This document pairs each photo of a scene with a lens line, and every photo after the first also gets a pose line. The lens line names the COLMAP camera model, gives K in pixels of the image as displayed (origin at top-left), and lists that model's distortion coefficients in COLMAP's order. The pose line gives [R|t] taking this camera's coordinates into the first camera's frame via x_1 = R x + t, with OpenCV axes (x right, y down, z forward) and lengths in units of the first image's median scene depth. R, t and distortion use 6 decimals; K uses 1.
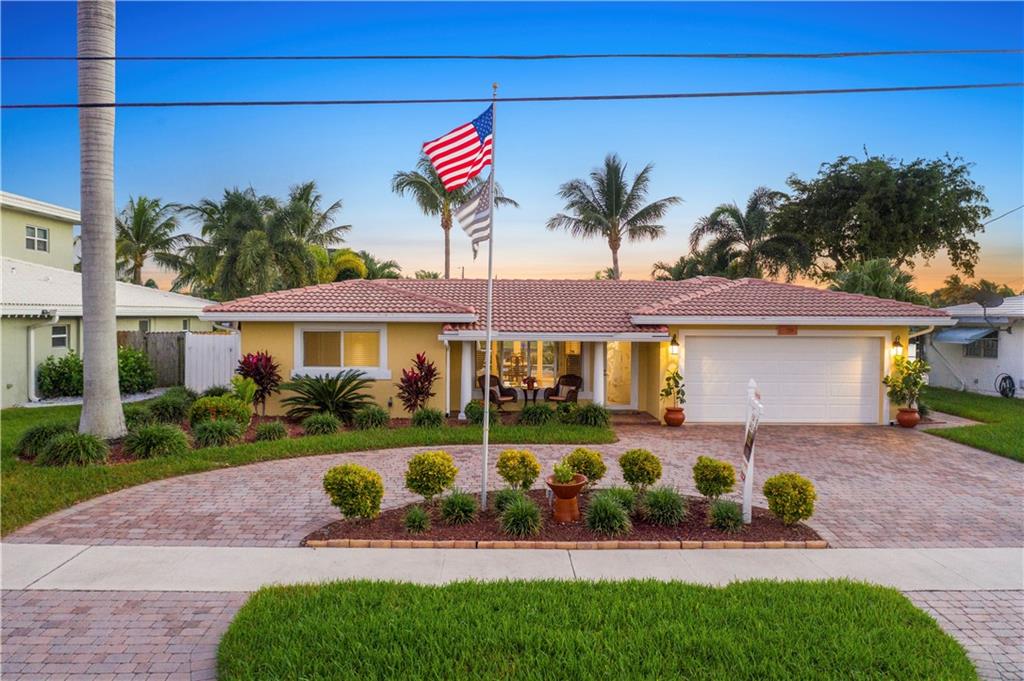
lens RADIAL K [[812.4, 0, 512.0], [0, 812.4, 340.5], [0, 0, 1]] dist [-0.010433, -0.000392]
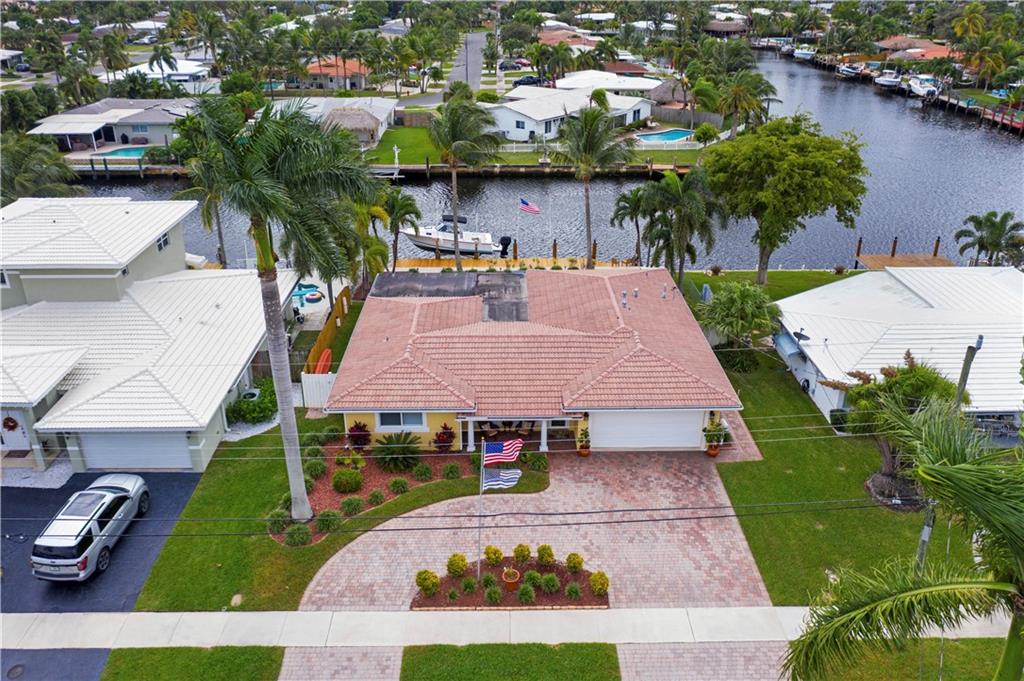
lens RADIAL K [[812.4, 0, 512.0], [0, 812.4, 340.5], [0, 0, 1]] dist [-0.010433, -0.000392]
pose [[0.999953, 0.000685, -0.009657, 0.053232], [0.003131, 0.920974, 0.389611, -0.849805], [0.009161, -0.389623, 0.920929, -0.593012]]
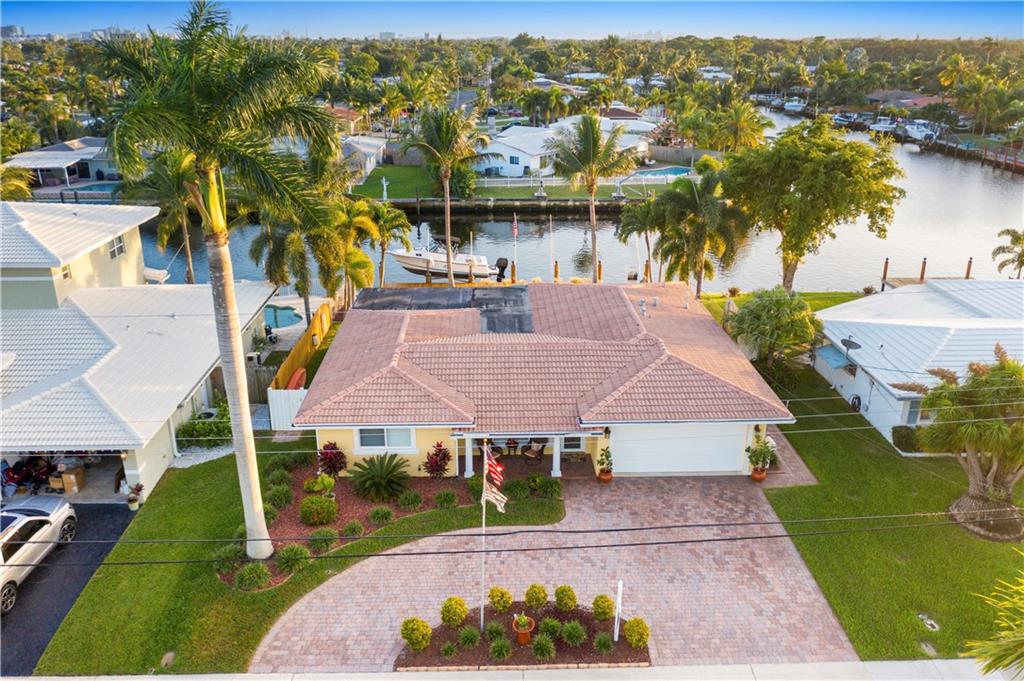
lens RADIAL K [[812.4, 0, 512.0], [0, 812.4, 340.5], [0, 0, 1]] dist [-0.010433, -0.000392]
pose [[0.999982, -0.004957, 0.003301, 0.019913], [0.003660, 0.948737, 0.316045, -0.630610], [-0.004698, -0.316027, 0.948738, -0.368634]]
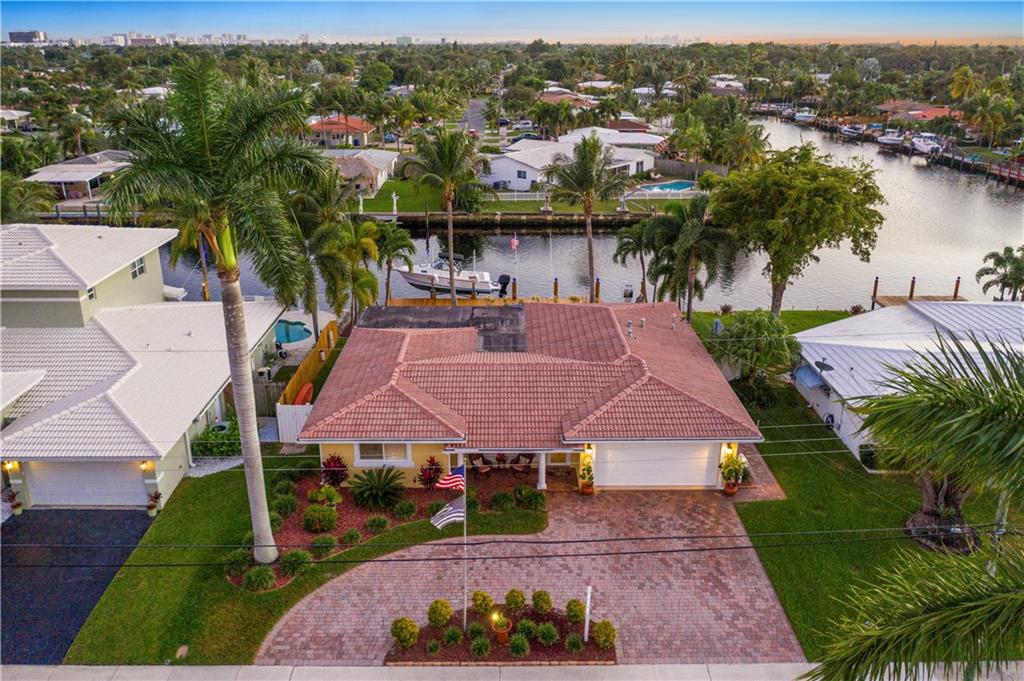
lens RADIAL K [[812.4, 0, 512.0], [0, 812.4, 340.5], [0, 0, 1]] dist [-0.010433, -0.000392]
pose [[0.999891, 0.002482, -0.014530, 0.070212], [0.002167, 0.950261, 0.311446, -0.703089], [0.014581, -0.311444, 0.950153, -0.471053]]
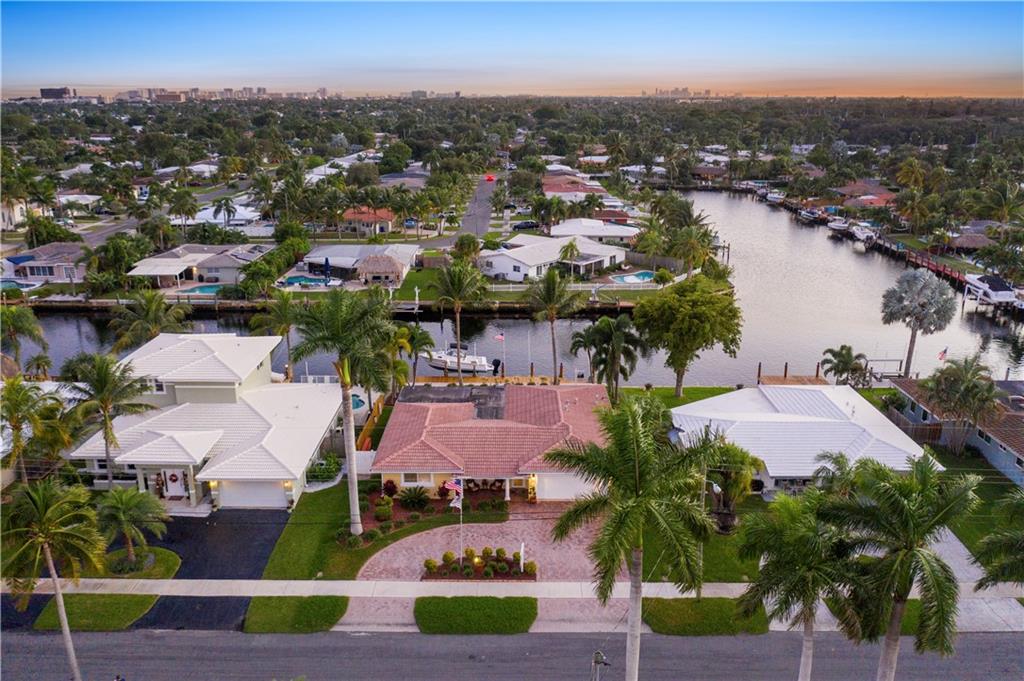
lens RADIAL K [[812.4, 0, 512.0], [0, 812.4, 340.5], [0, 0, 1]] dist [-0.010433, -0.000392]
pose [[0.999562, 0.005844, -0.028995, 0.205019], [0.001778, 0.966643, 0.256123, -1.192851], [0.029525, -0.256063, 0.966209, -1.644680]]
